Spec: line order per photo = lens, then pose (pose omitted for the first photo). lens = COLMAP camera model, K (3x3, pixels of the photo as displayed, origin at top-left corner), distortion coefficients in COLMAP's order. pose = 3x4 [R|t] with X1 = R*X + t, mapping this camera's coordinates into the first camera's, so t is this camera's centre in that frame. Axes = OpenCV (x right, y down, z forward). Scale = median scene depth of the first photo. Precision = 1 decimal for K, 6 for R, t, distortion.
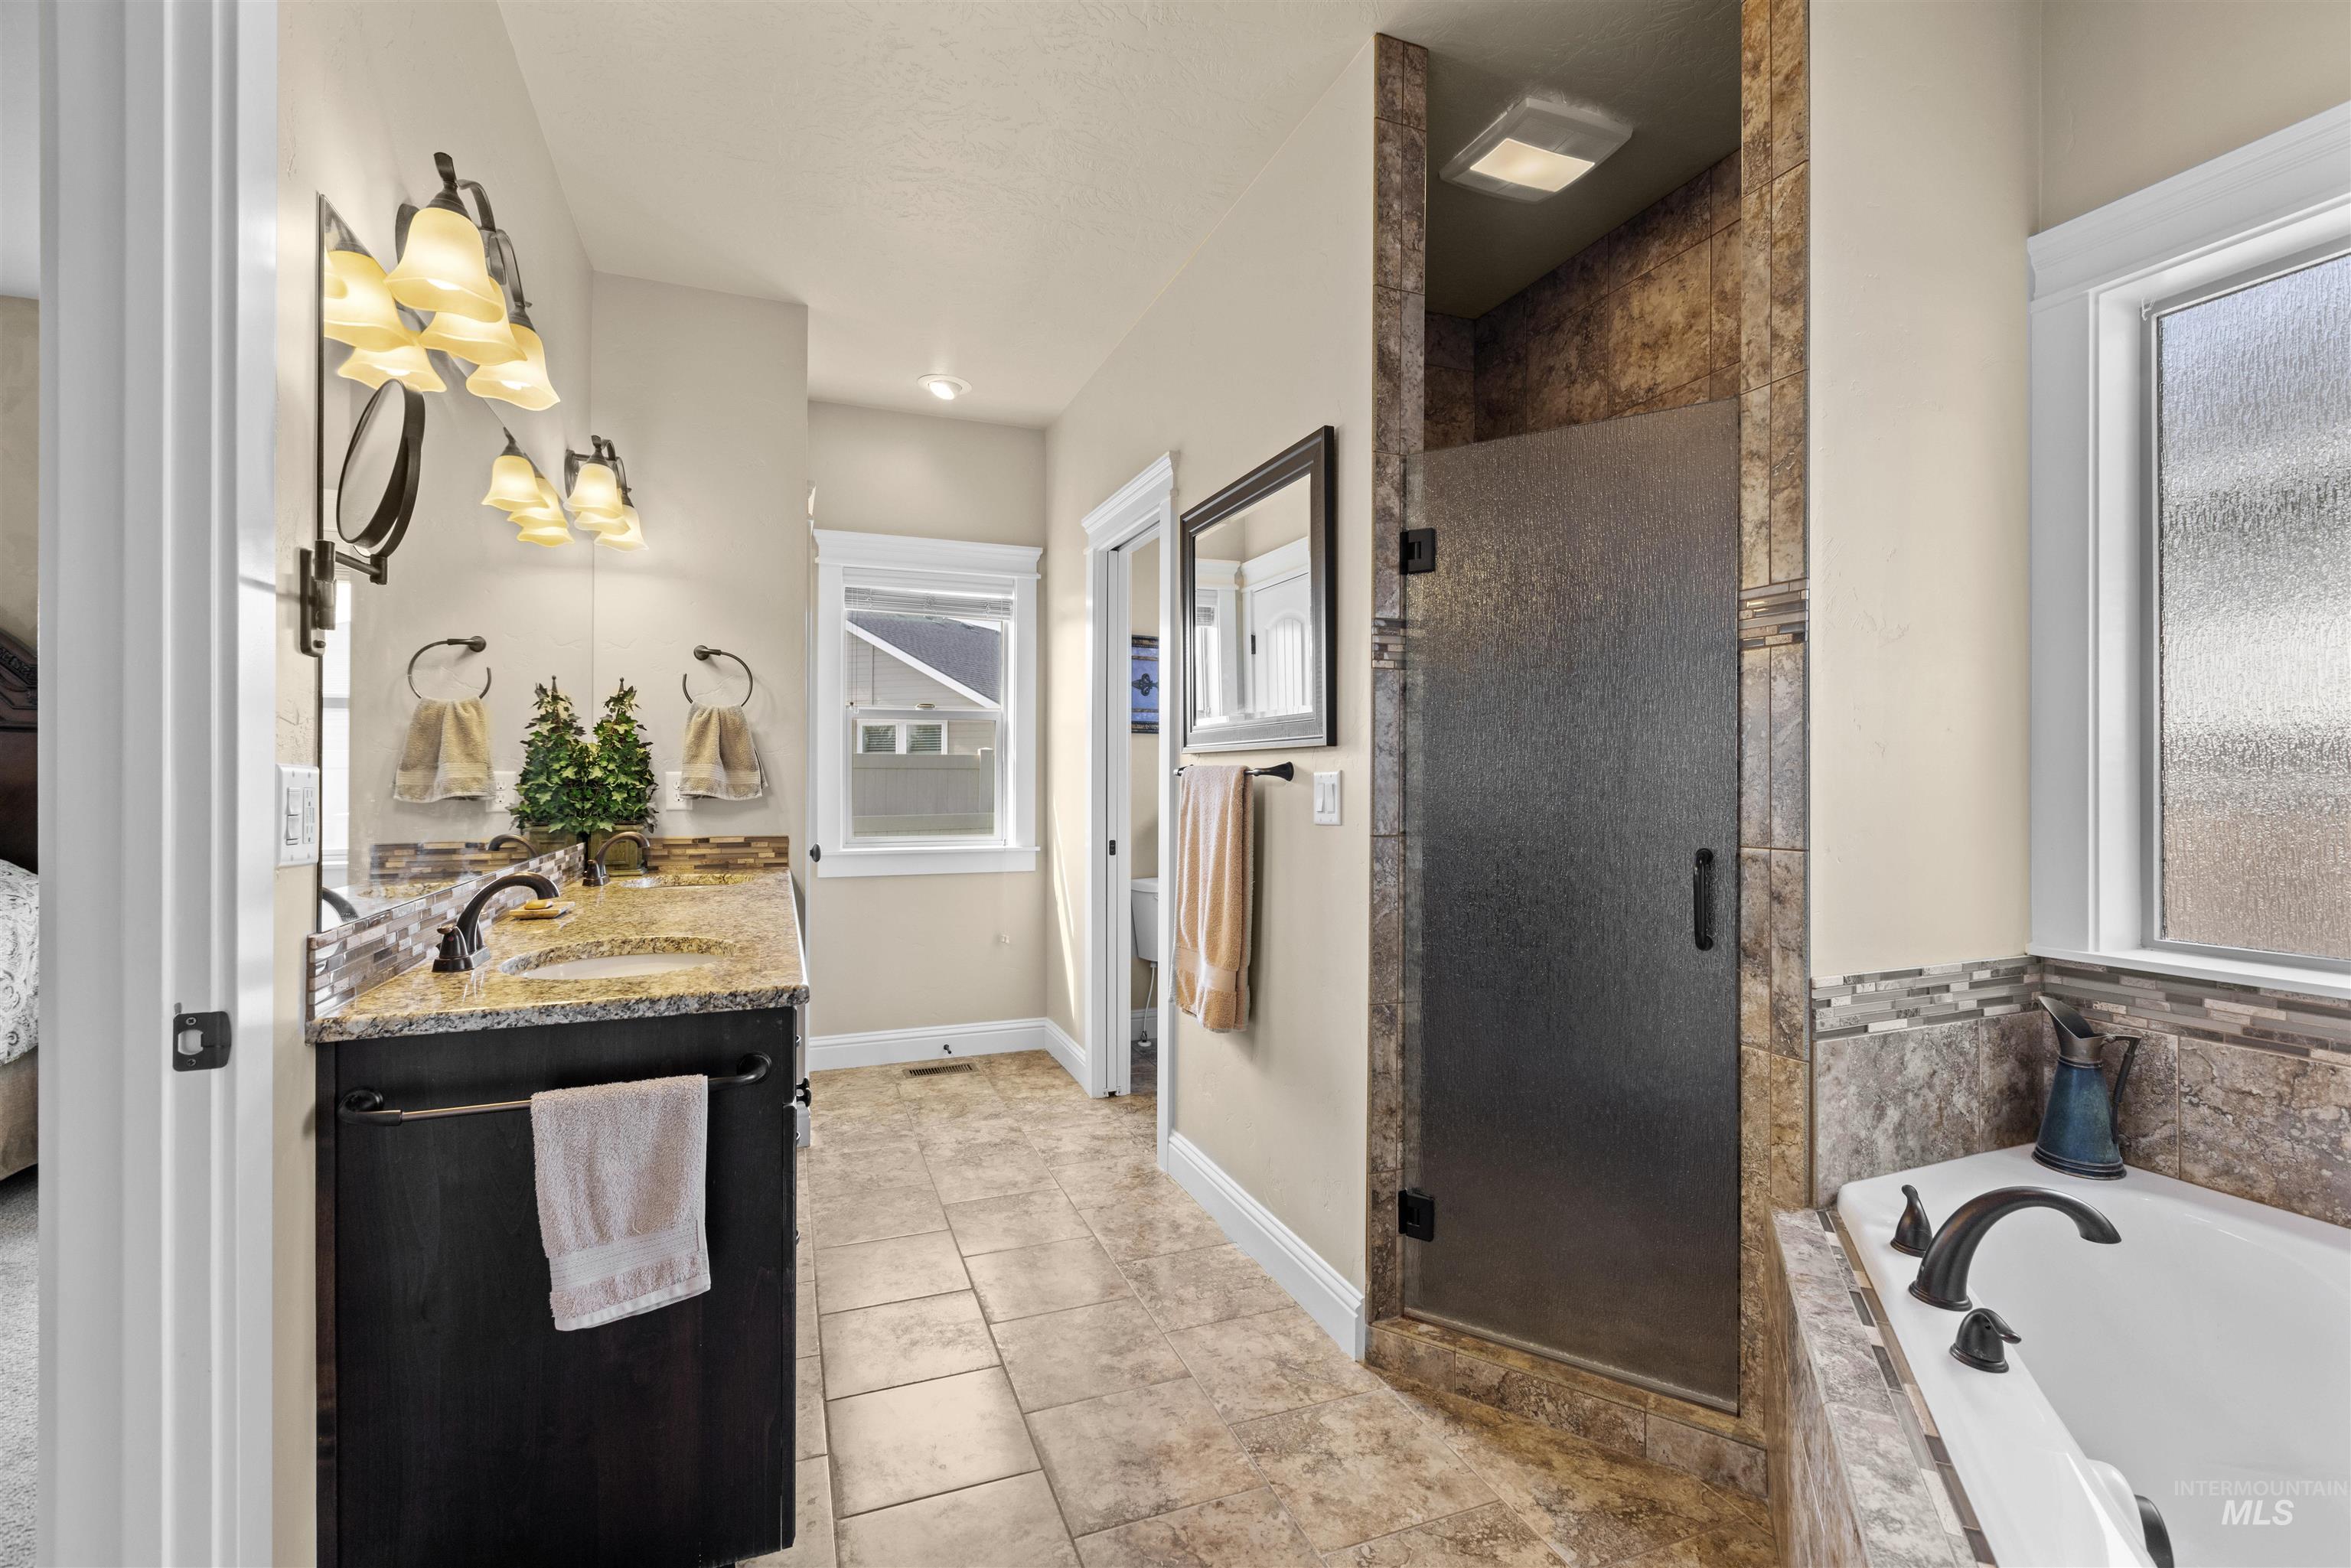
lens RADIAL K [[1033.7, 0, 1177.5], [0, 1033.7, 774.0], [0, 0, 1]] dist [-0.000193, -0.000448]
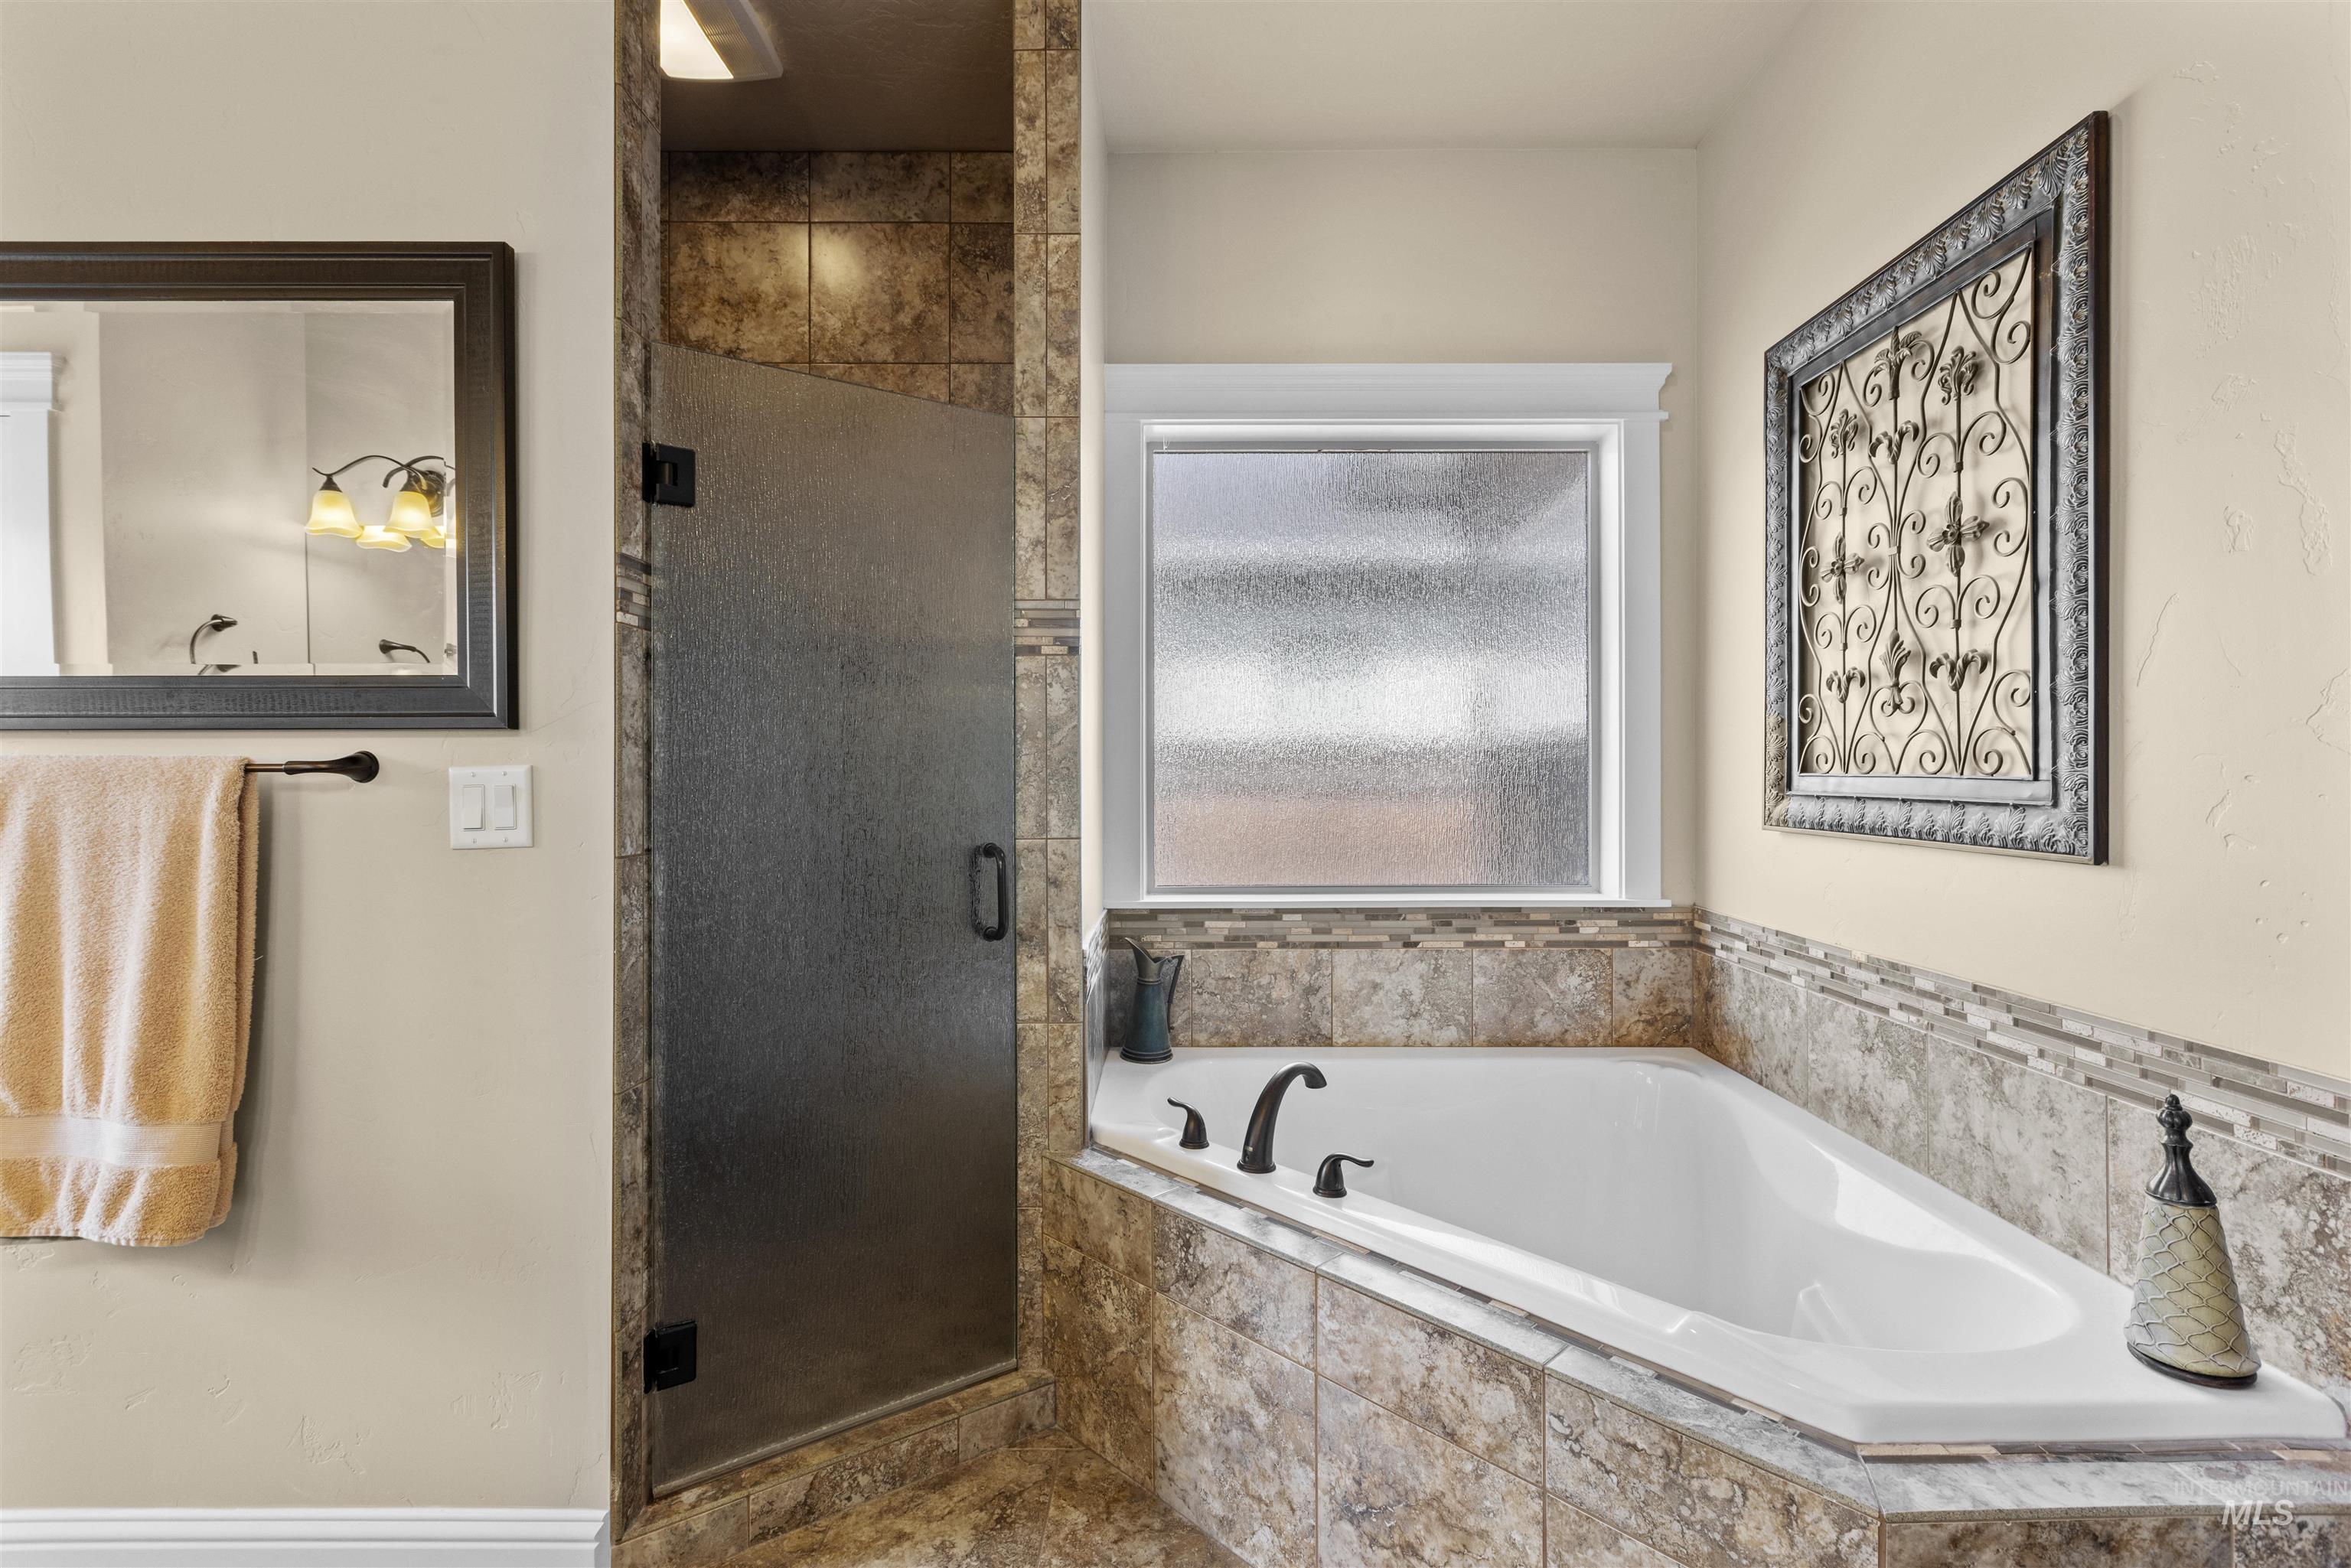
lens RADIAL K [[1037.5, 0, 1208.4], [0, 1037.5, 776.2], [0, 0, 1]] dist [-0.000978, 0.000261]
pose [[0.367380, -0.003520, 0.930064, -0.387058], [-0.000691, 0.999992, 0.004058, 0.000655], [-0.930071, -0.002133, 0.367374, 0.424149]]
